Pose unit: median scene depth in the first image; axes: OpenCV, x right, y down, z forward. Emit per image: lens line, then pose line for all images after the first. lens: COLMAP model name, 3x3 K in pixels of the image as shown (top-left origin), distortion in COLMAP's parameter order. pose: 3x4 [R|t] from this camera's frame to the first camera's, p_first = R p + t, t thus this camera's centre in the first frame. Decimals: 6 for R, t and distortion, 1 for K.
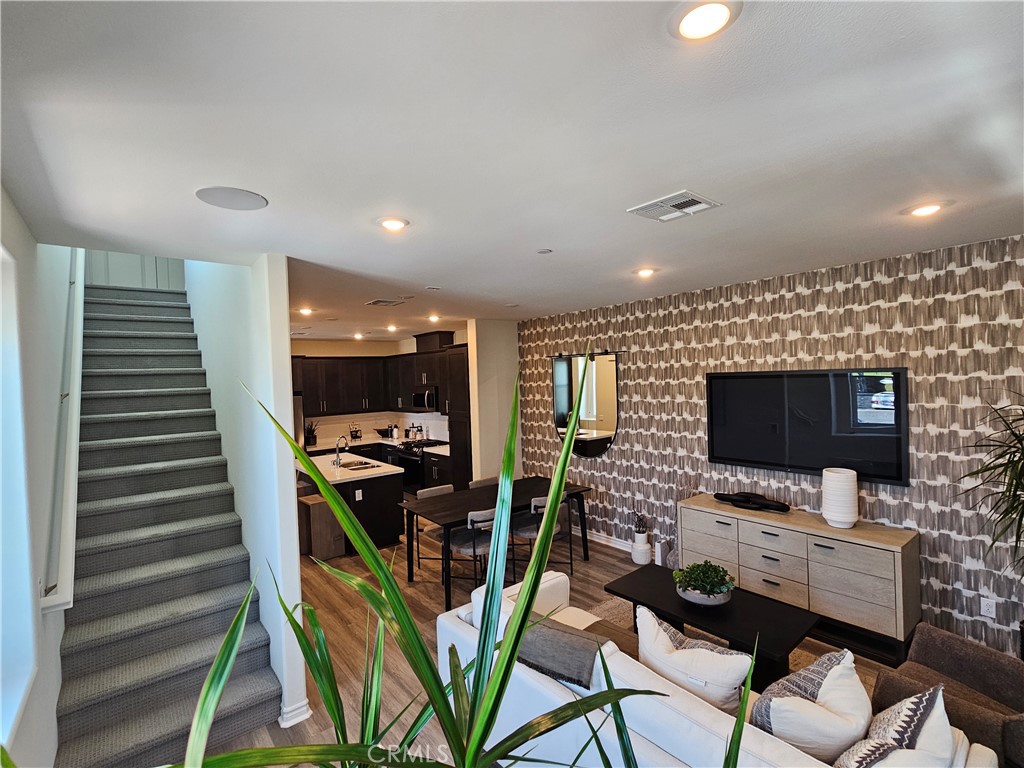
lens RADIAL K [[473.0, 0, 508.3], [0, 473.0, 382.7], [0, 0, 1]] dist [-0.004812, -0.000233]
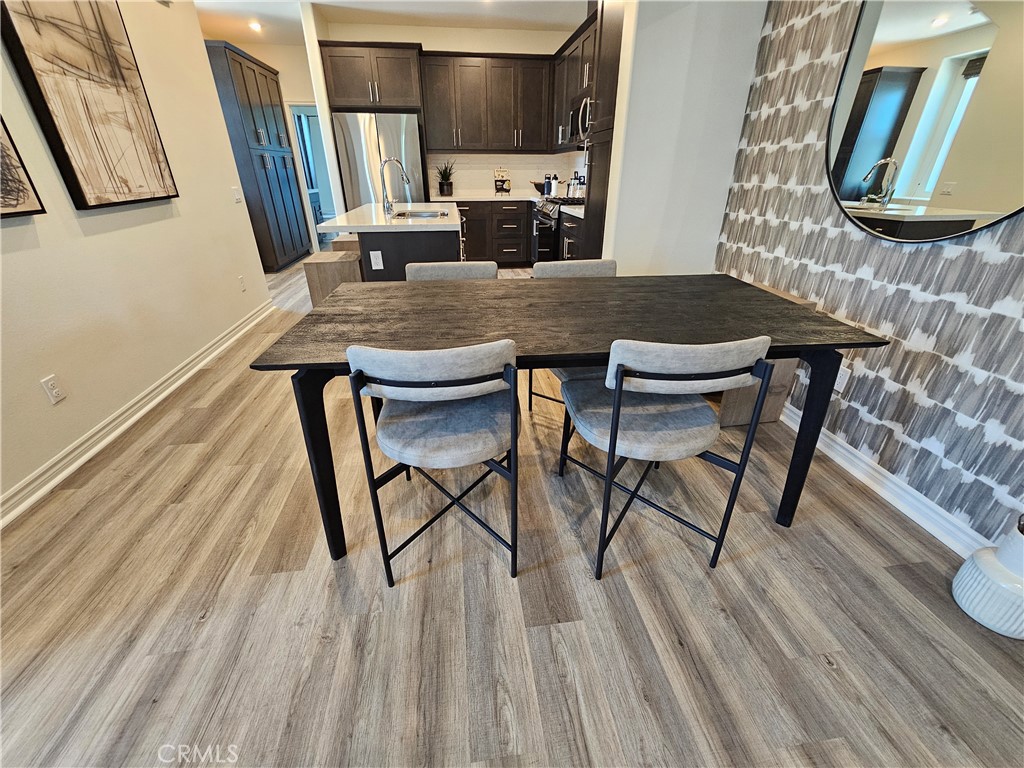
lens RADIAL K [[419.5, 0, 513.8], [0, 419.5, 382.1], [0, 0, 1]] dist [-0.003605, 0.000316]
pose [[0.857588, 0.263483, -0.441724, 0.081565], [-0.035385, 0.887010, 0.460392, 0.111593], [0.513119, -0.379196, 0.770012, 0.554532]]
